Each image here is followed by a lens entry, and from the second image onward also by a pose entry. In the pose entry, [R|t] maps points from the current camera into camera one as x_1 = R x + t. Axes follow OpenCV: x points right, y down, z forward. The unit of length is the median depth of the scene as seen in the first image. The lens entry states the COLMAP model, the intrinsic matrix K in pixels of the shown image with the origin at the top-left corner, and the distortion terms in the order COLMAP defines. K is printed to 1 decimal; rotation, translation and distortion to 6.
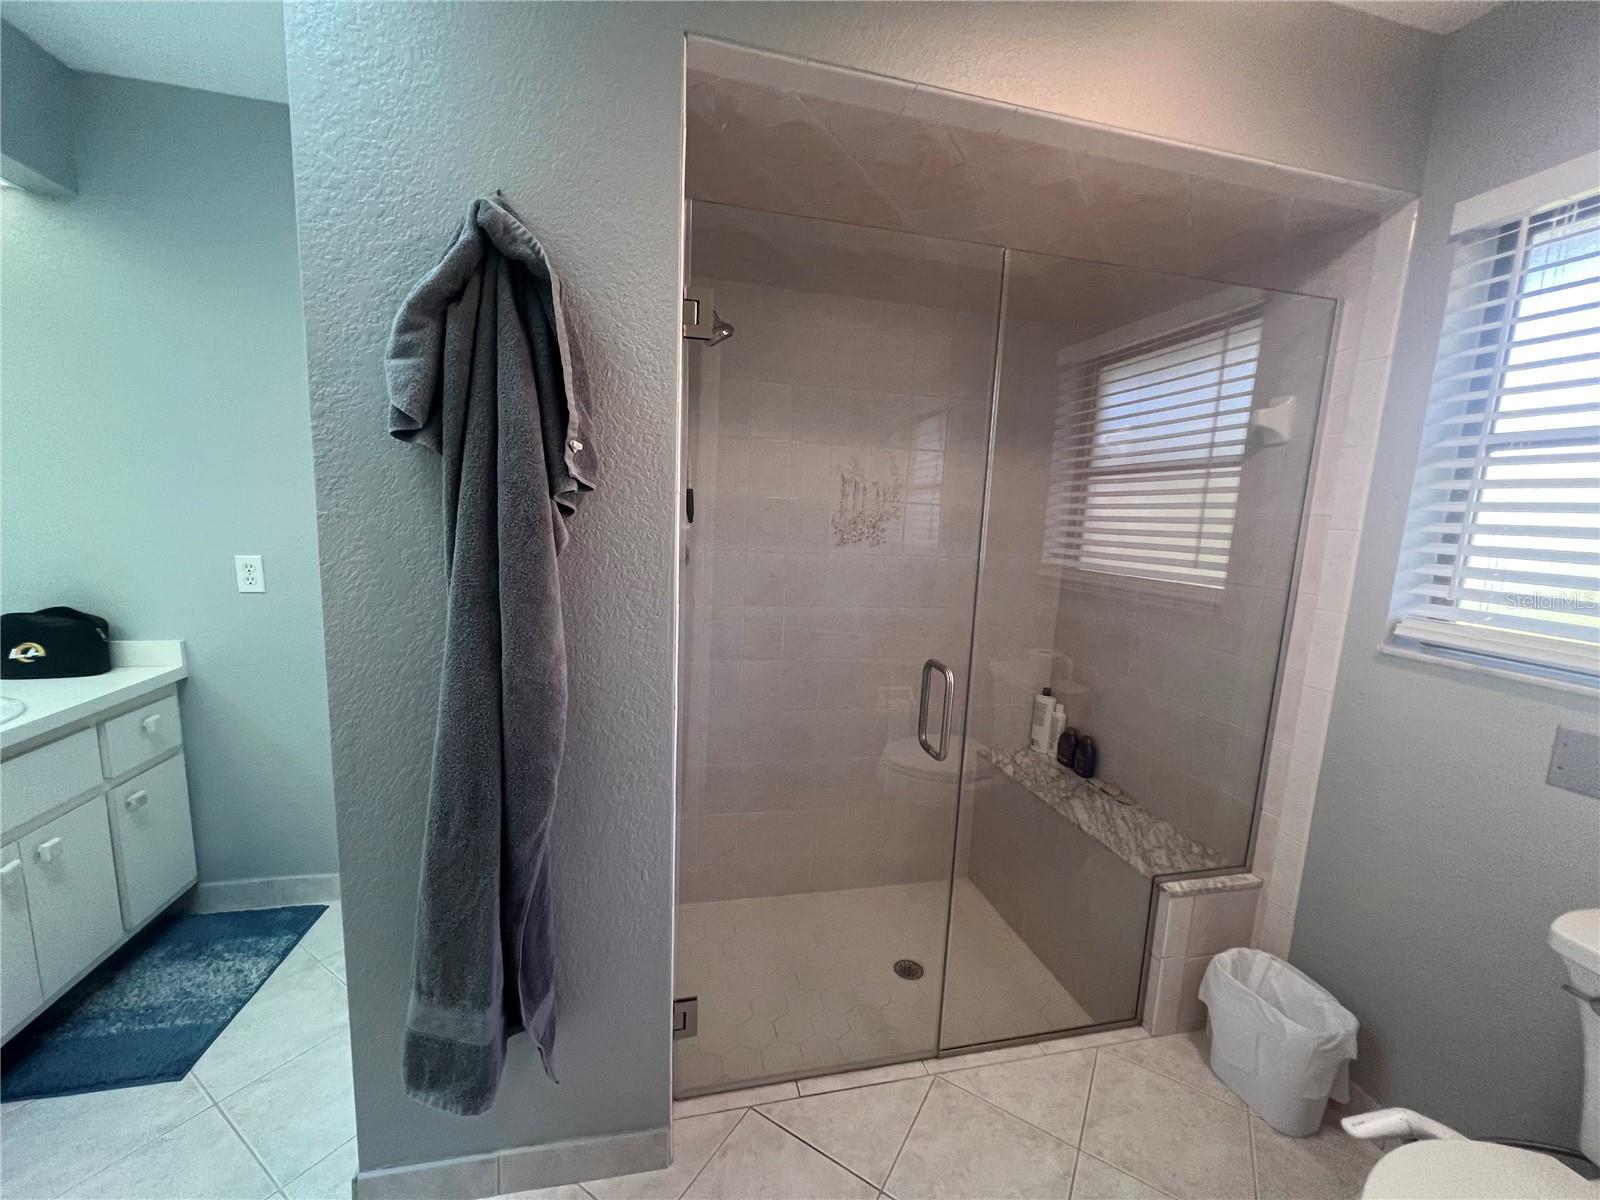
lens RADIAL K [[640.0, 0, 798.2], [0, 640.0, 605.7], [0, 0, 1]] dist [-0.000339, 0.000314]
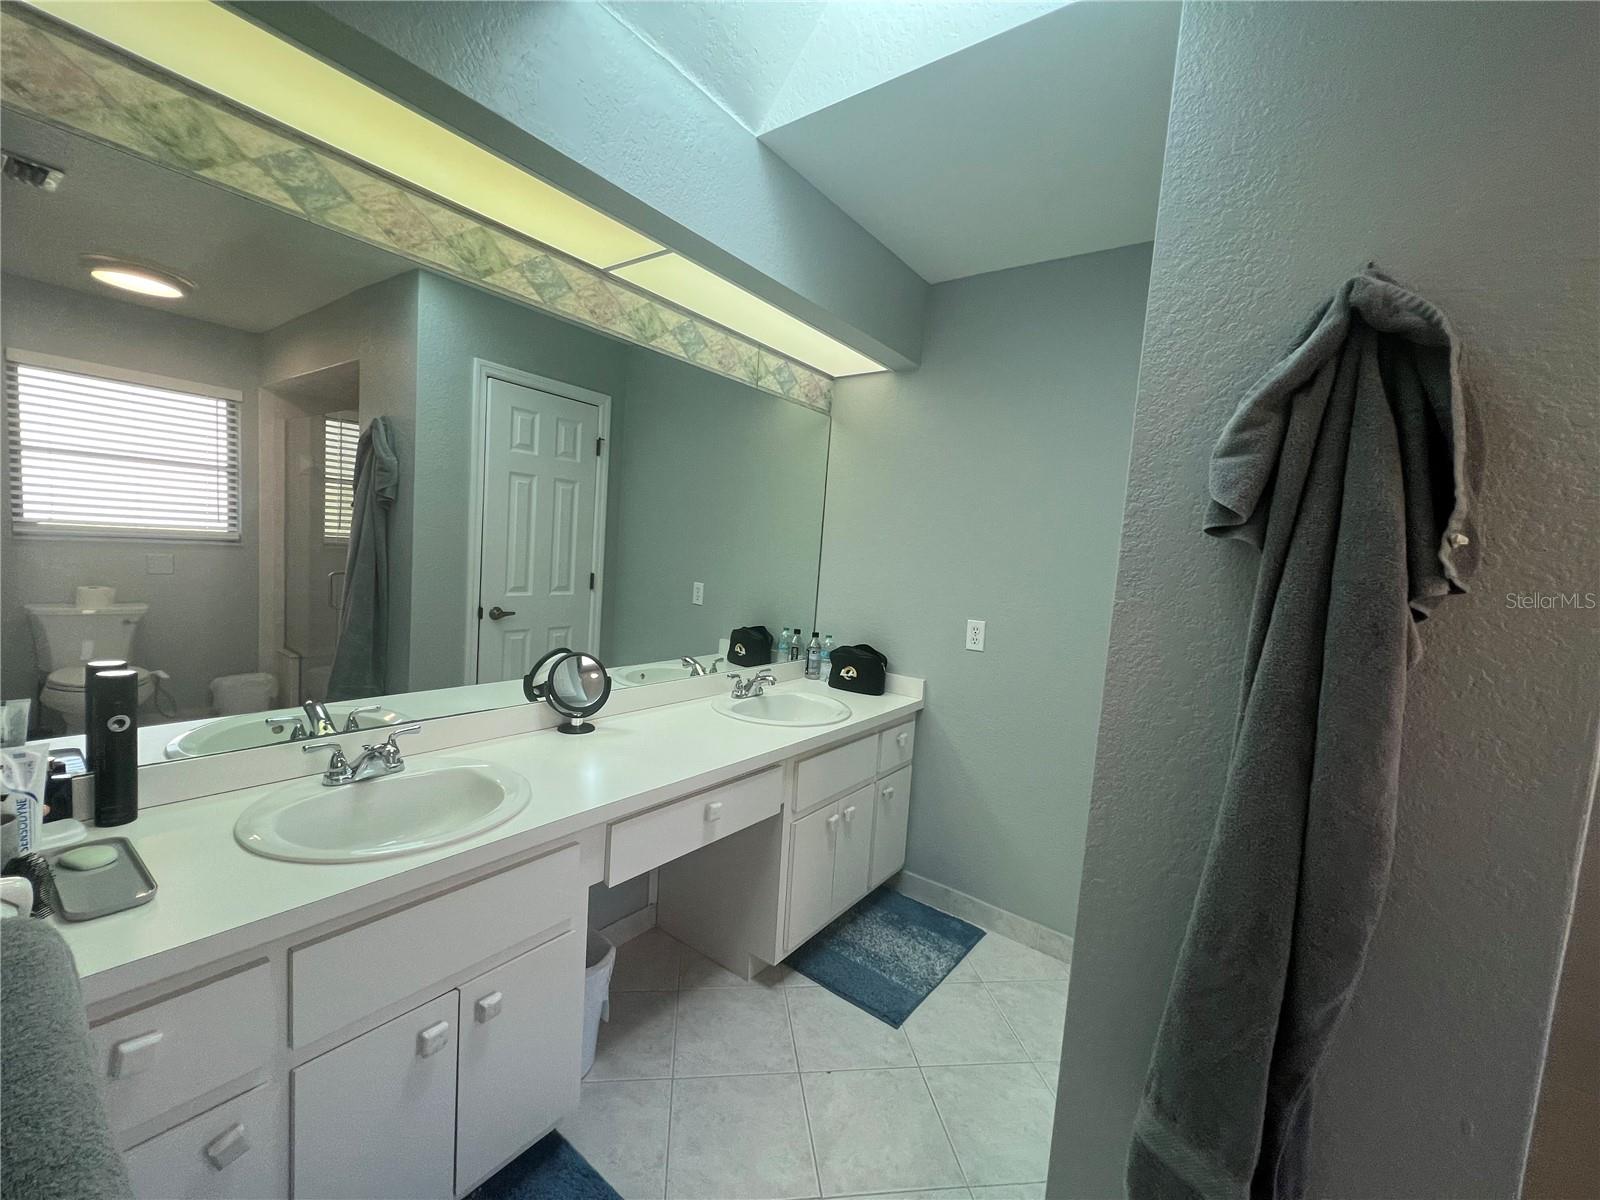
lens RADIAL K [[640.0, 0, 798.2], [0, 640.0, 605.7], [0, 0, 1]] dist [-0.000339, 0.000314]
pose [[0.642463, 0.071195, -0.763002, -0.256133], [-0.155000, 0.987168, -0.038402, -0.010432], [0.750477, 0.142937, 0.645254, -0.116767]]
